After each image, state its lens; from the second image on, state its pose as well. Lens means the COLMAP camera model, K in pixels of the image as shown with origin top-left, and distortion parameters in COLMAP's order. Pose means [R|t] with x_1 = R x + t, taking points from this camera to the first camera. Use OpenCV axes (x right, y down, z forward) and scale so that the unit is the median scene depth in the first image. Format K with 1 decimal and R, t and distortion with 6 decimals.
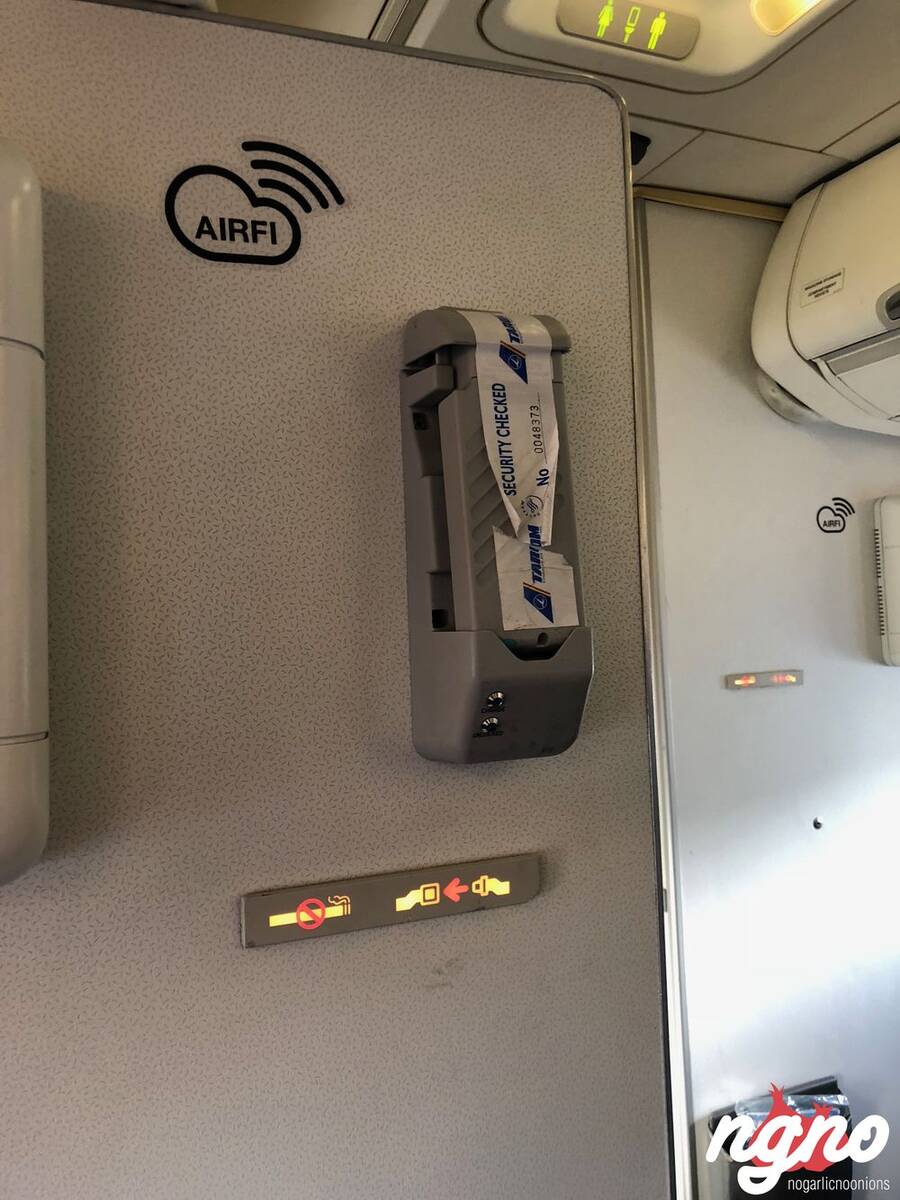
lens RADIAL K [[952.3, 0, 451.6], [0, 952.3, 577.7], [0, 0, 1]] dist [0.003708, -0.000167]
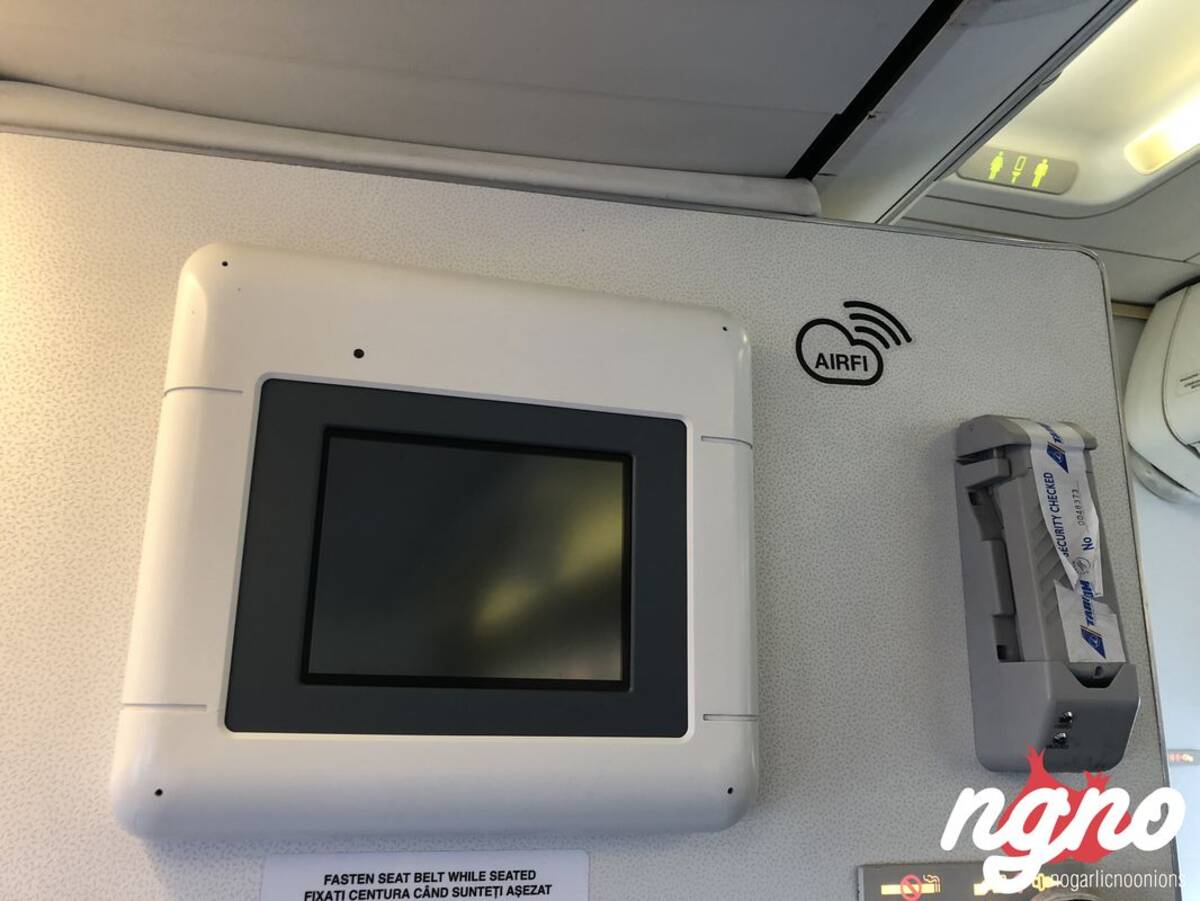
lens RADIAL K [[952.3, 0, 583.7], [0, 952.3, 451.4], [0, 0, 1]] dist [0.003708, -0.000167]
pose [[0.988151, 0.012441, -0.152982, -0.383105], [-0.043076, 0.979132, -0.198607, 0.058382], [0.147319, 0.202844, 0.968066, -0.384540]]
